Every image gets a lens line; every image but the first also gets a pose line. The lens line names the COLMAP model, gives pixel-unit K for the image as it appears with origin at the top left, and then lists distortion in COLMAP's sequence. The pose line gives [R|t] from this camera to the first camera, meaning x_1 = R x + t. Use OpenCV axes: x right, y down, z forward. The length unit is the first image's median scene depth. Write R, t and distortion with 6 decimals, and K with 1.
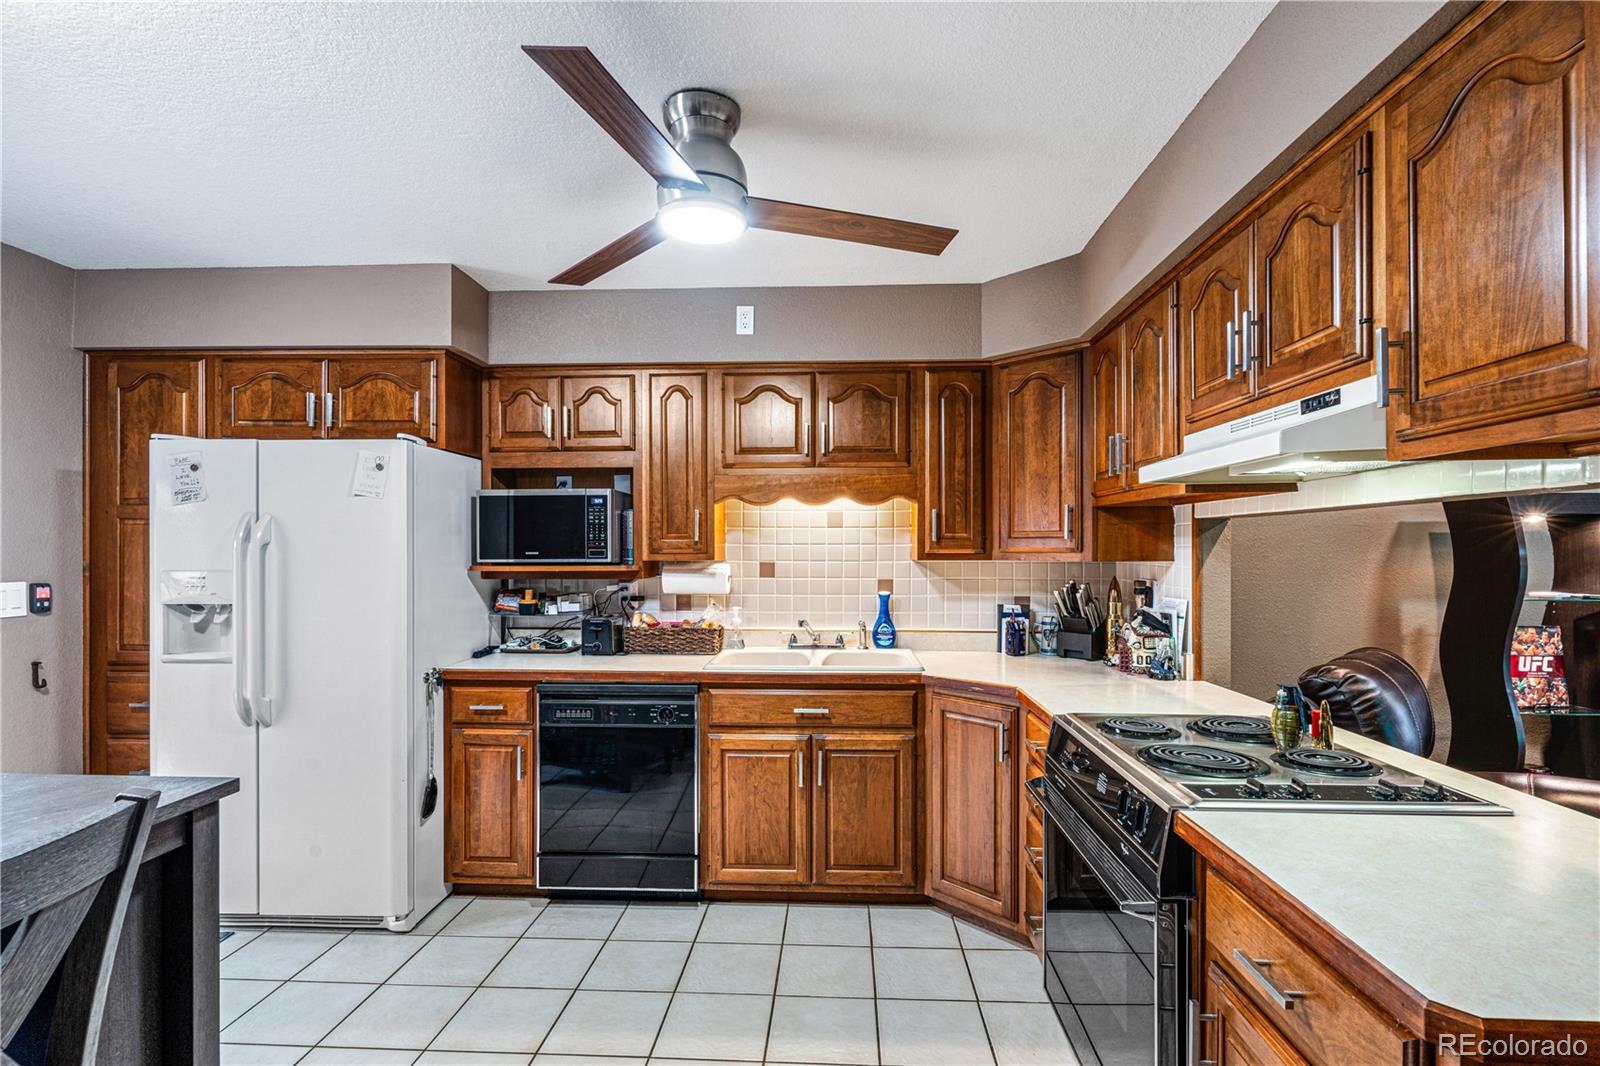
lens RADIAL K [[768.8, 0, 800.4], [0, 768.8, 563.6], [0, 0, 1]] dist [-0.000017, 0.000996]
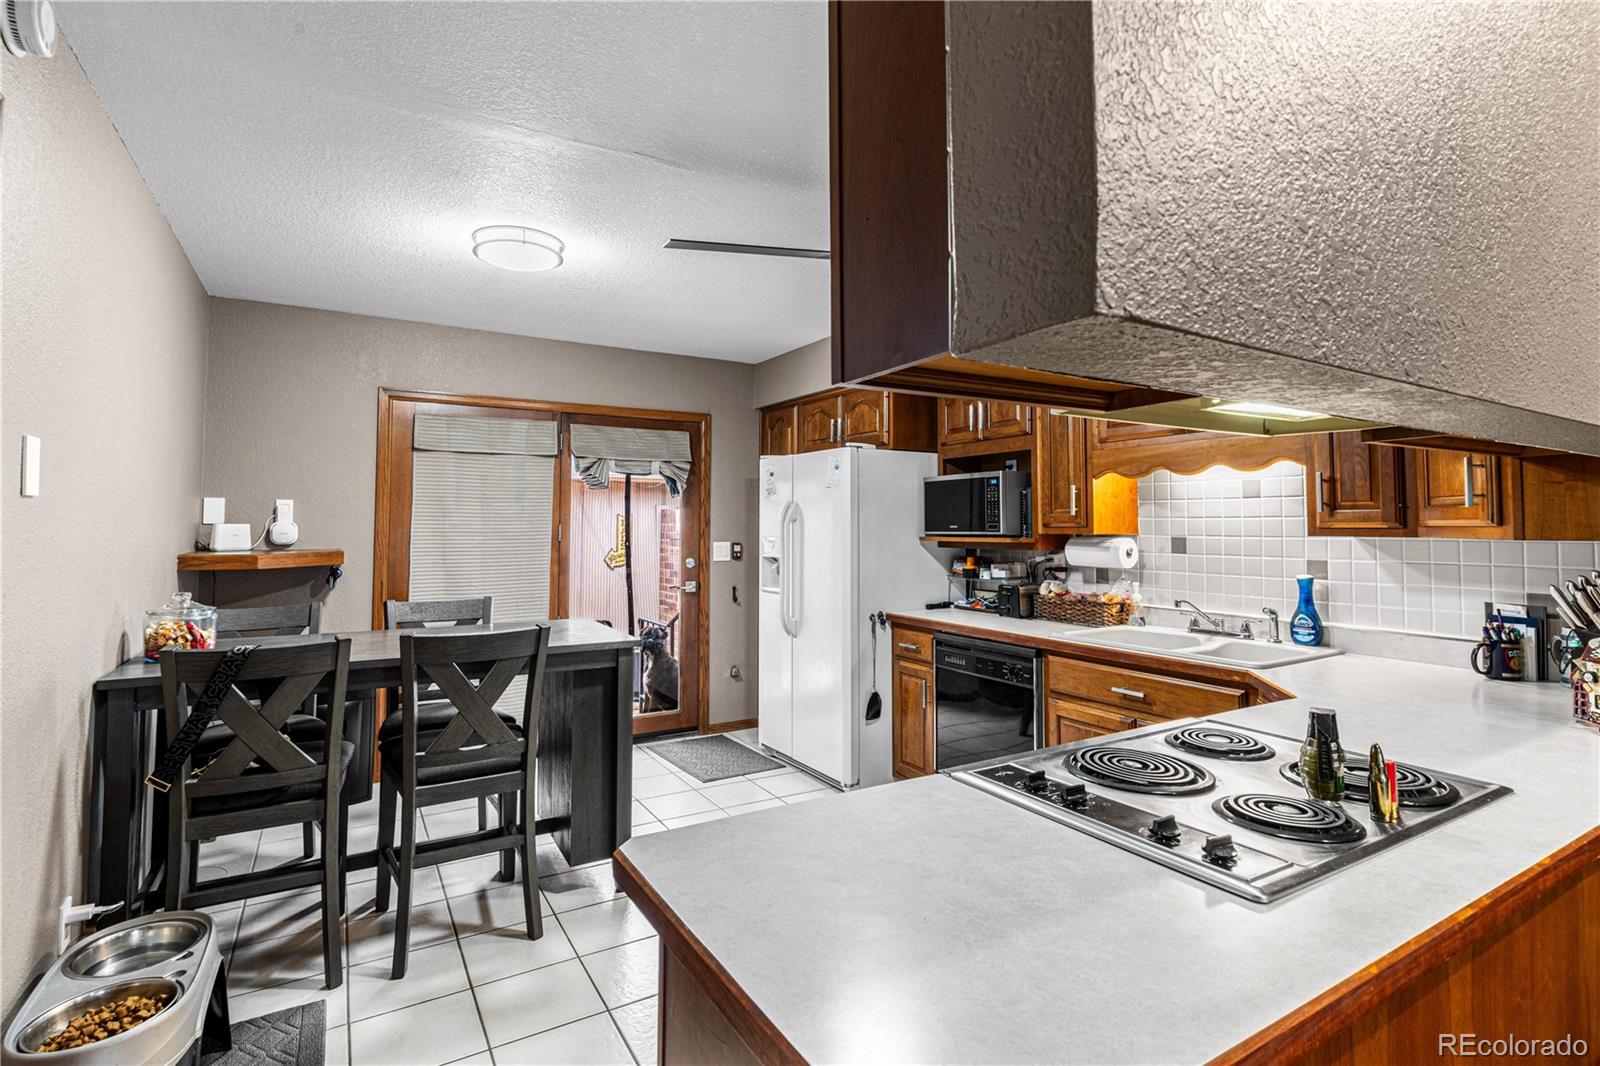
lens RADIAL K [[768.8, 0, 790.7], [0, 768.8, 517.5], [0, 0, 1]] dist [-0.000017, 0.000996]
pose [[0.552811, -0.008433, -0.833264, 0.551791], [-0.015223, 0.999680, -0.020217, 0.000484], [0.833168, 0.023860, 0.552505, 0.112616]]
